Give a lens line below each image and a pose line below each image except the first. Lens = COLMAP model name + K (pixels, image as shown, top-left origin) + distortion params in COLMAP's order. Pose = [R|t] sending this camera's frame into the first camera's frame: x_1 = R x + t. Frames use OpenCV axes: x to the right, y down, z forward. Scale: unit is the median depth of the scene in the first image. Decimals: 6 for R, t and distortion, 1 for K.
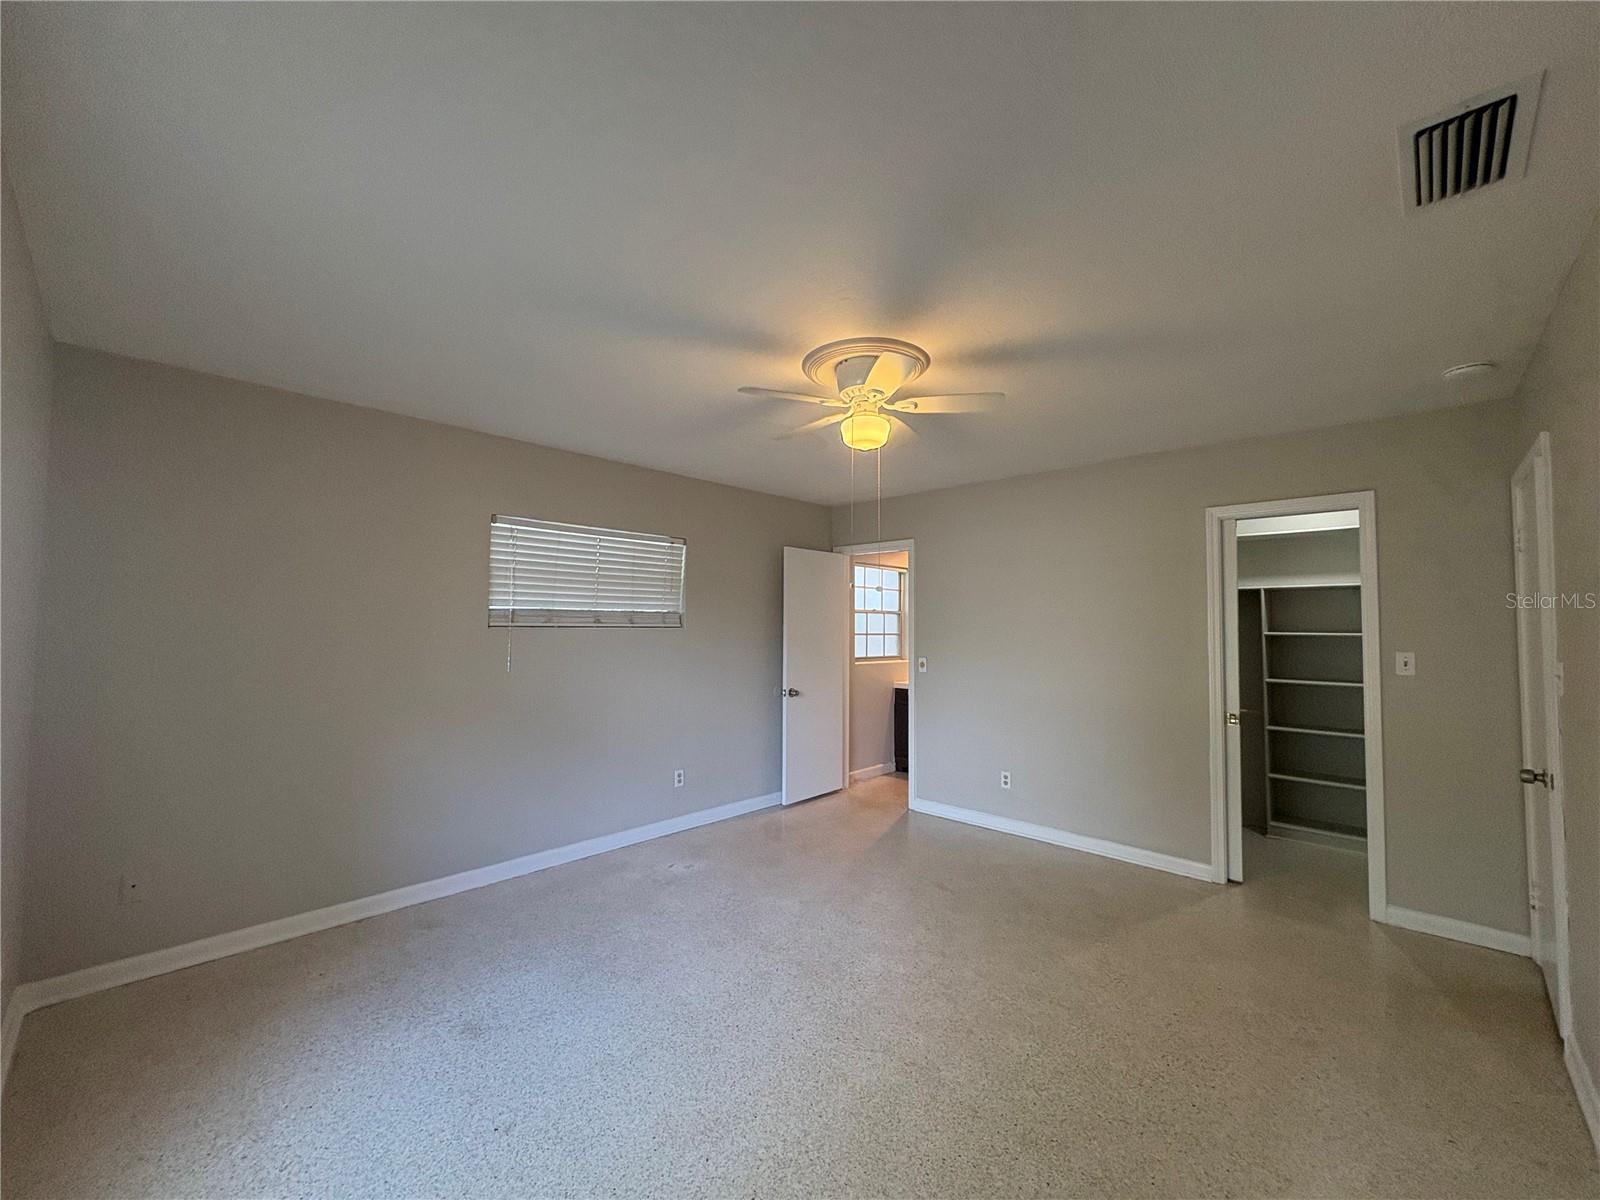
lens RADIAL K [[639.2, 0, 795.5], [0, 639.2, 605.0], [0, 0, 1]] dist [0.000426, 0.000178]
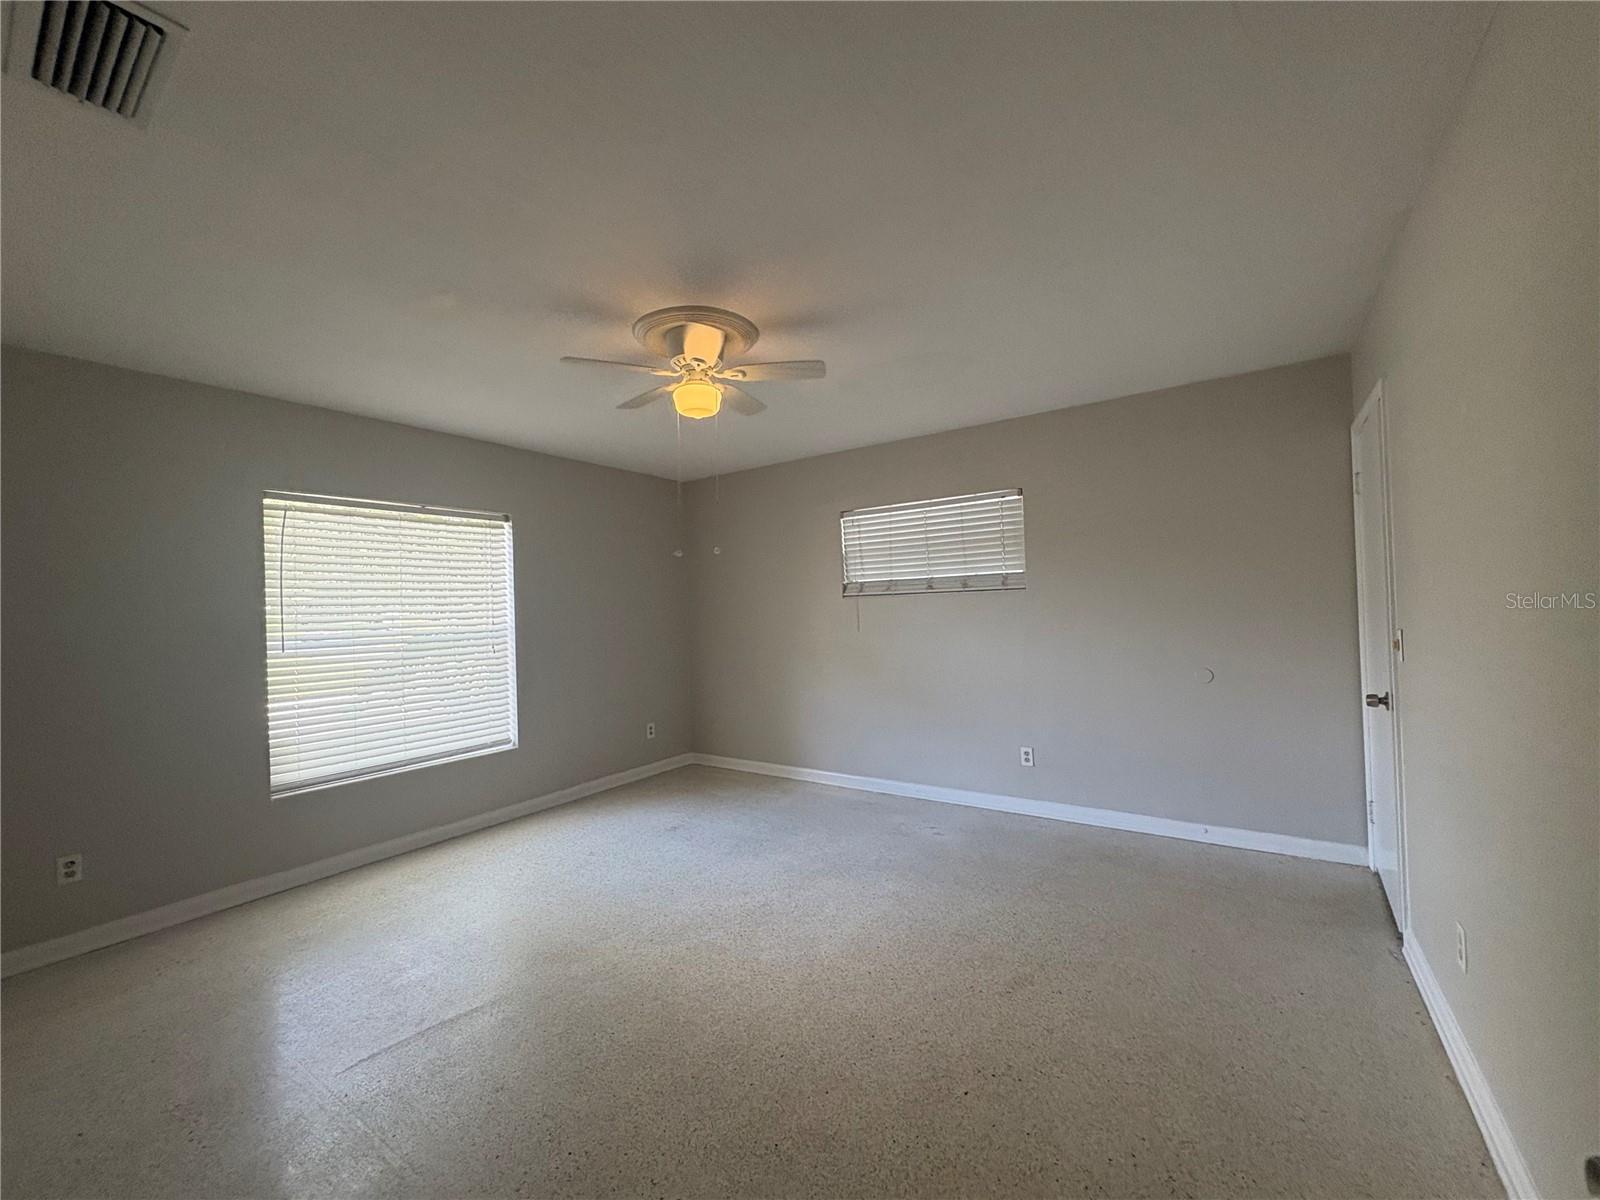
lens RADIAL K [[639.2, 0, 792.9], [0, 639.2, 598.8], [0, 0, 1]] dist [0.000426, 0.000178]
pose [[0.143859, -0.021921, -0.989355, 0.743110], [0.070781, 0.997422, -0.011808, 0.042094], [0.987064, -0.068329, 0.145039, 0.629173]]
